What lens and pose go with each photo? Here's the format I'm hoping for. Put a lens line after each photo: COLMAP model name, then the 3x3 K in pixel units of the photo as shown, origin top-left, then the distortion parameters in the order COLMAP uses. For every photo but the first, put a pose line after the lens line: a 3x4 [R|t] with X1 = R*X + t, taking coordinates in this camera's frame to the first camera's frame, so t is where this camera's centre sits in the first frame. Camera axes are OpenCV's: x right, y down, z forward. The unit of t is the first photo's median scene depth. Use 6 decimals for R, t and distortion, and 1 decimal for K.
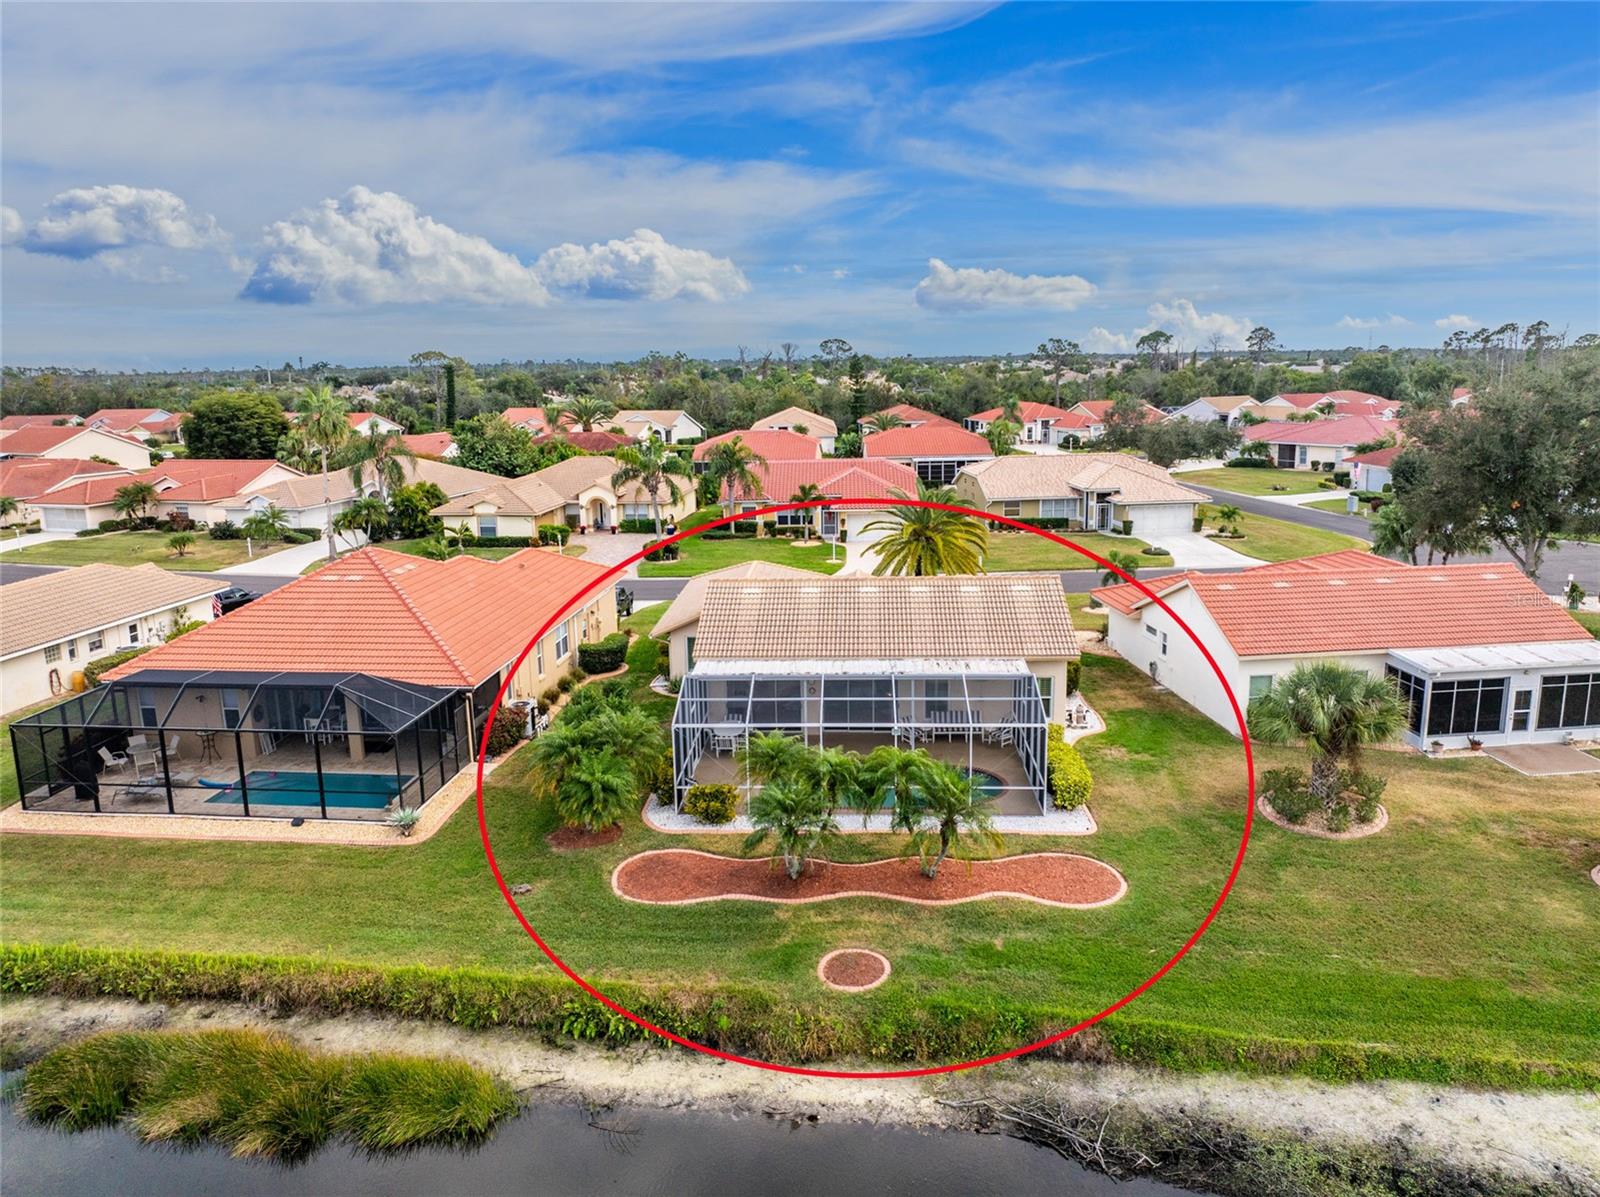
lens RADIAL K [[1126.1, 0, 800.0], [0, 1126.1, 598.5], [0, 0, 1]] dist [-0.033220, -0.006240]
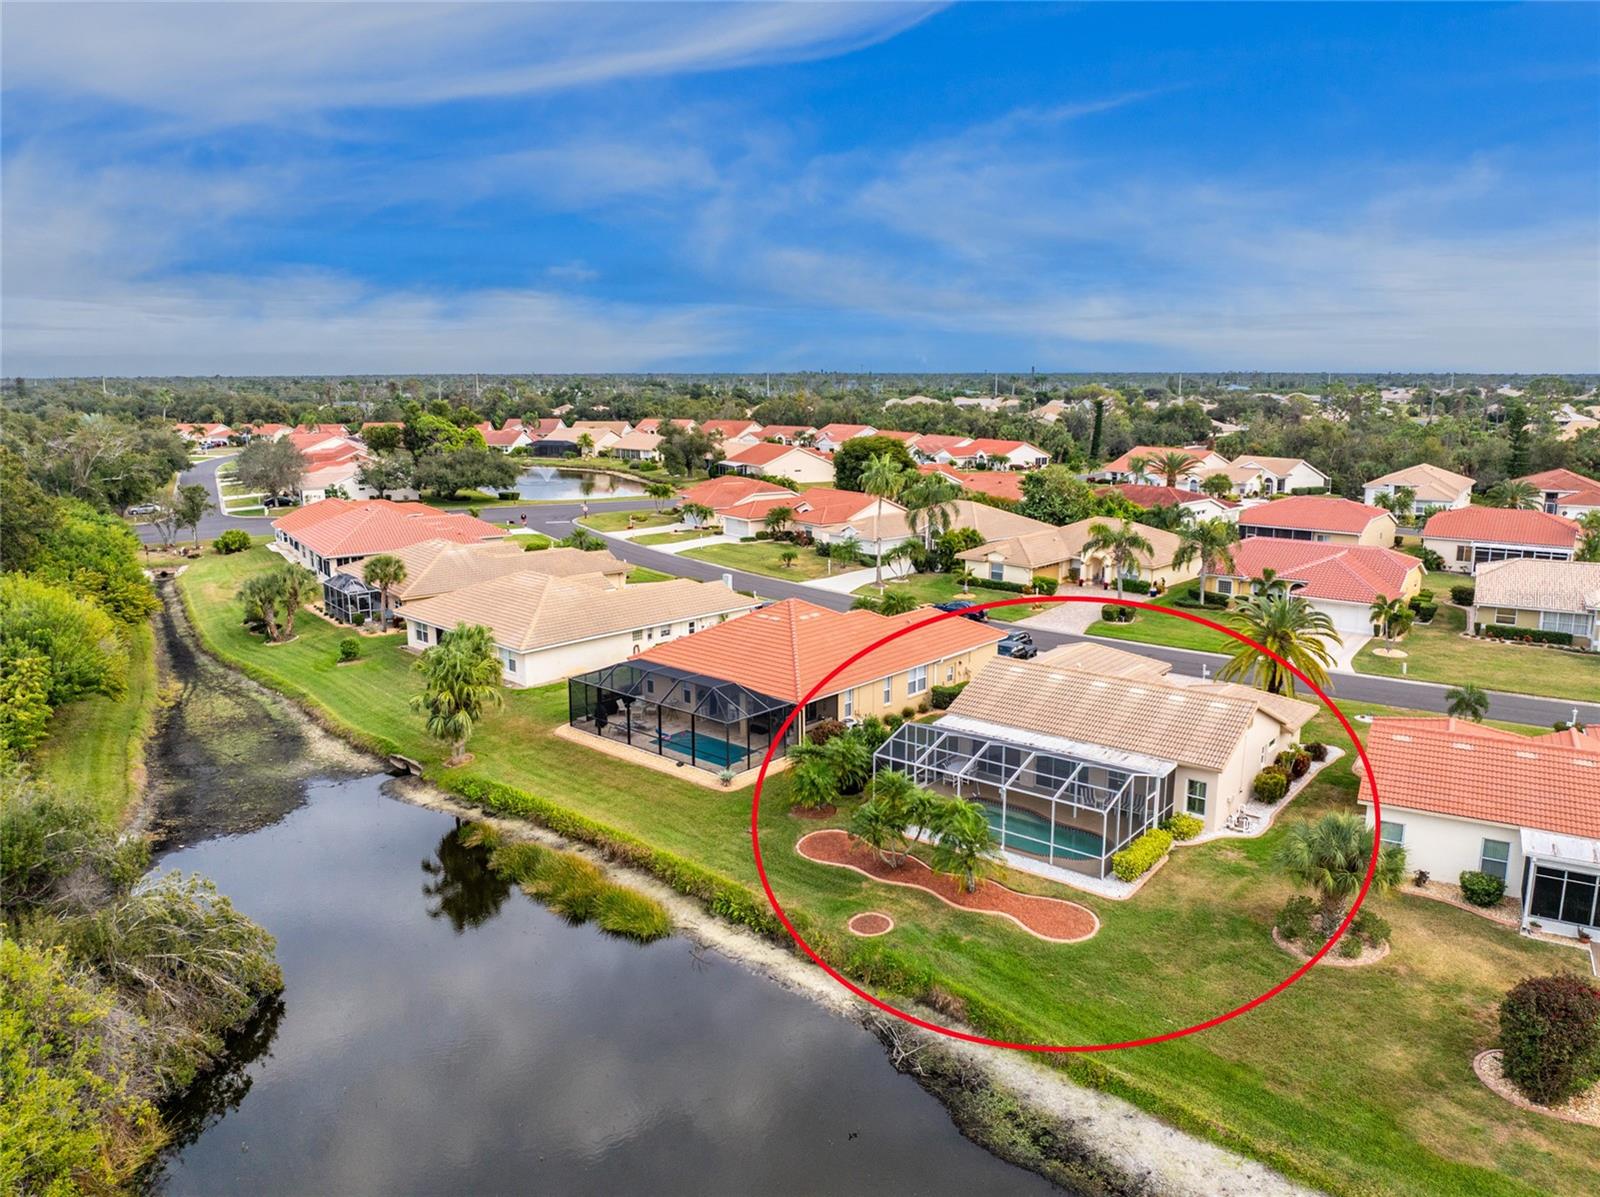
lens RADIAL K [[1124.5, 0, 800.0], [0, 1124.5, 598.5], [0, 0, 1]] dist [-0.042925, 0.014886]
pose [[0.808652, 0.128854, -0.574002, 0.459708], [-0.130765, 0.990678, 0.038170, -0.098643], [0.573570, 0.044194, 0.817964, -0.212642]]
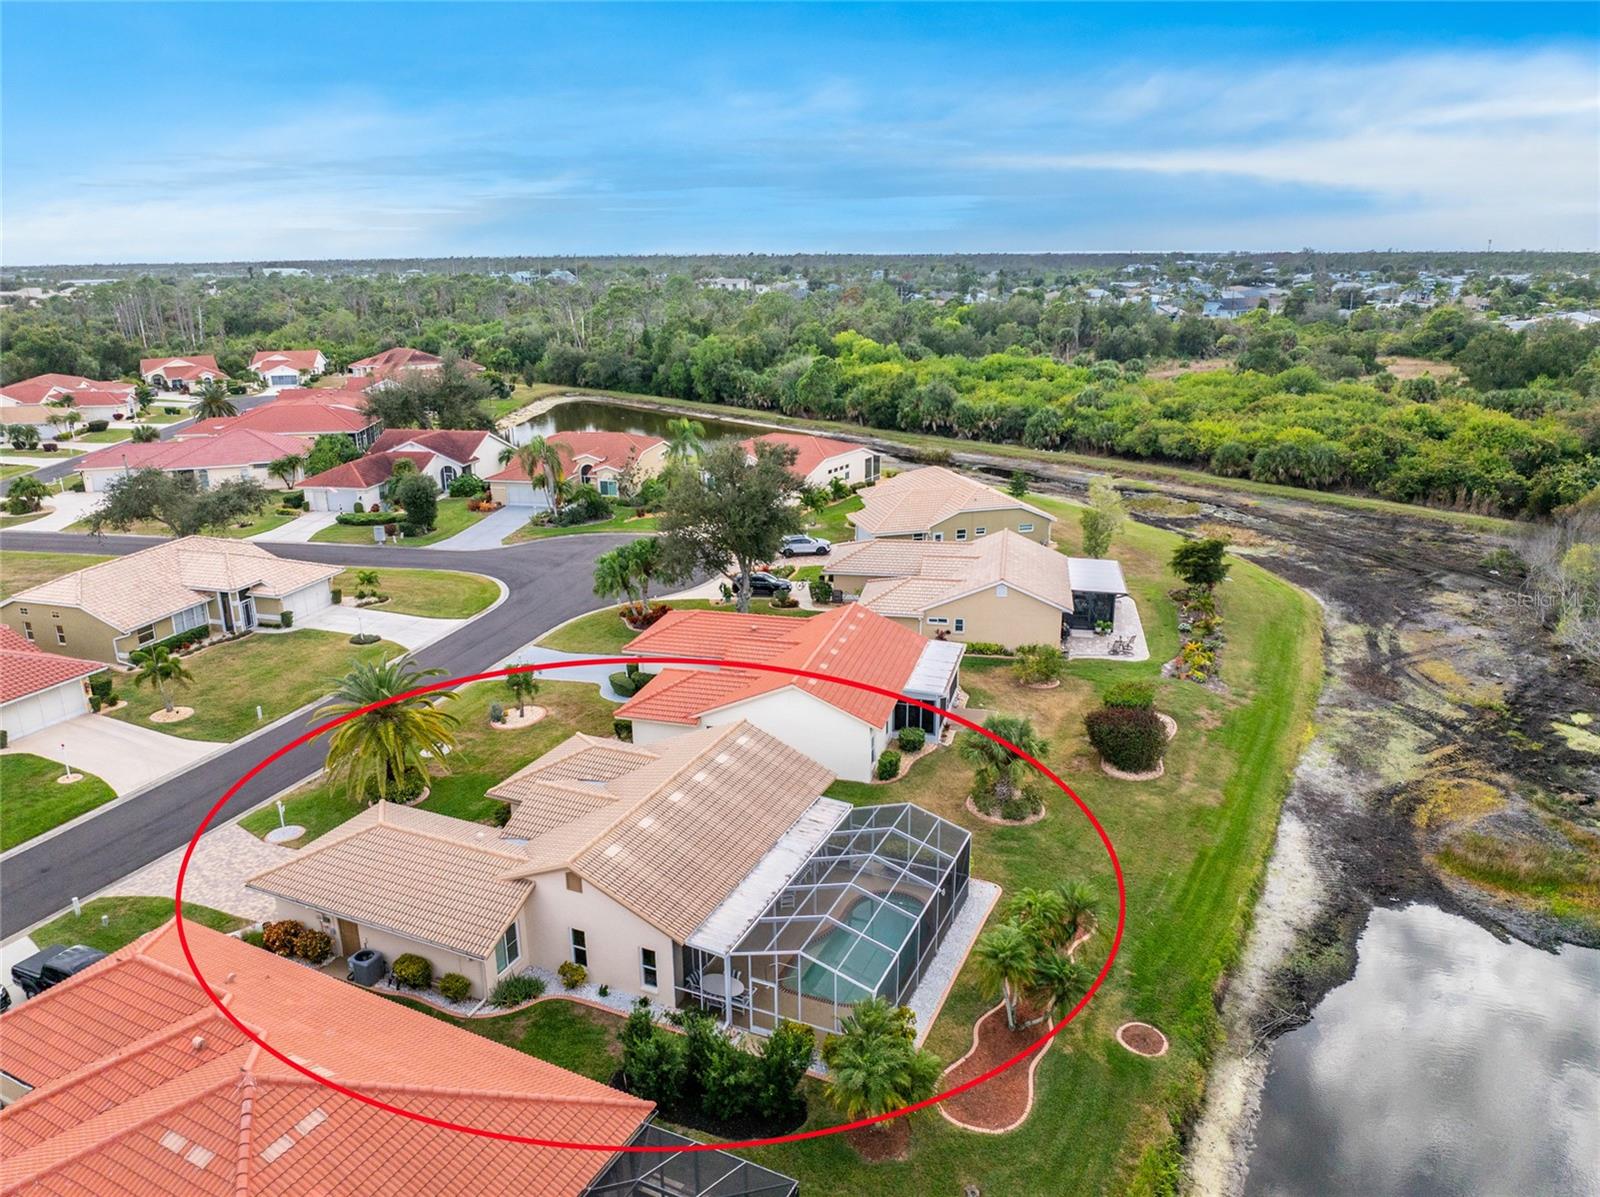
lens RADIAL K [[1126.1, 0, 800.0], [0, 1126.1, 598.5], [0, 0, 1]] dist [-0.033220, -0.006240]
pose [[0.352254, -0.259591, 0.899183, -0.711968], [0.194015, 0.960147, 0.201186, -0.335526], [-0.915574, 0.103586, 0.388581, 0.443457]]
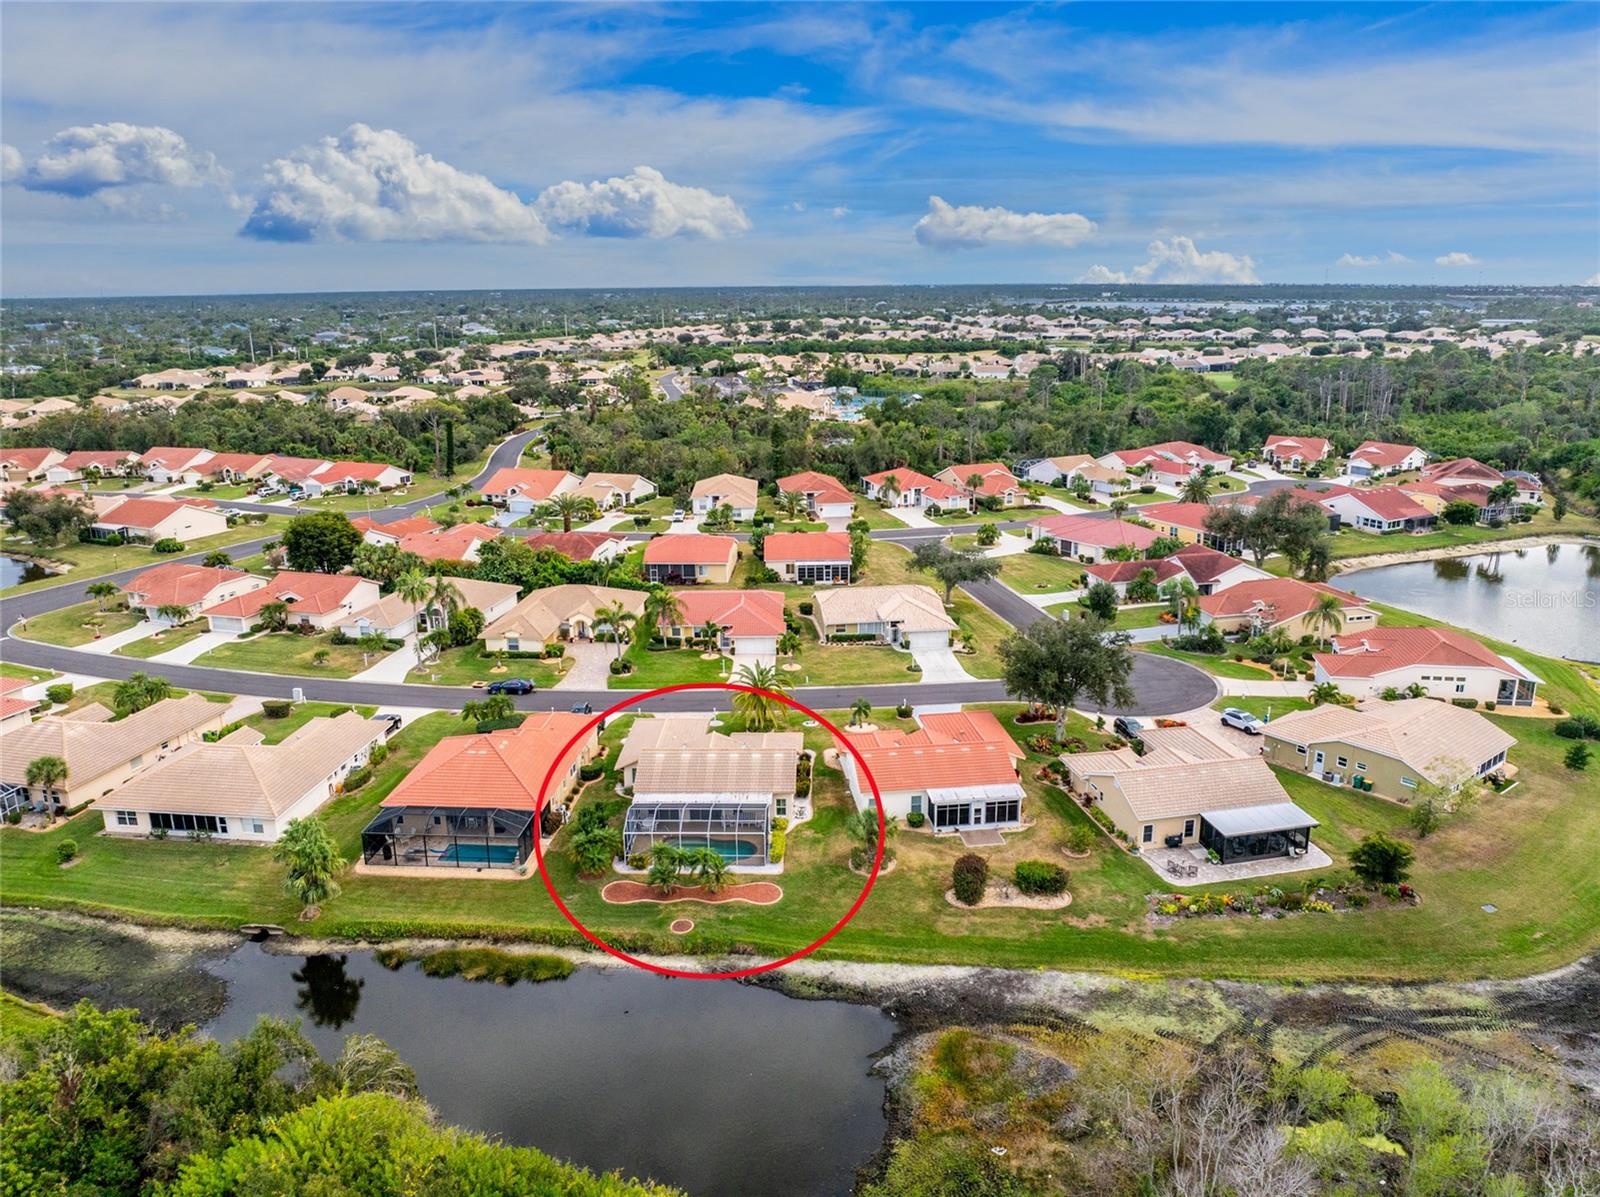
lens RADIAL K [[1126.1, 0, 800.0], [0, 1126.1, 598.5], [0, 0, 1]] dist [-0.033220, -0.006240]
pose [[0.999536, -0.000633, 0.030451, 0.155989], [-0.001339, 0.997904, 0.064696, -0.429799], [-0.030429, -0.064707, 0.997440, -1.135365]]
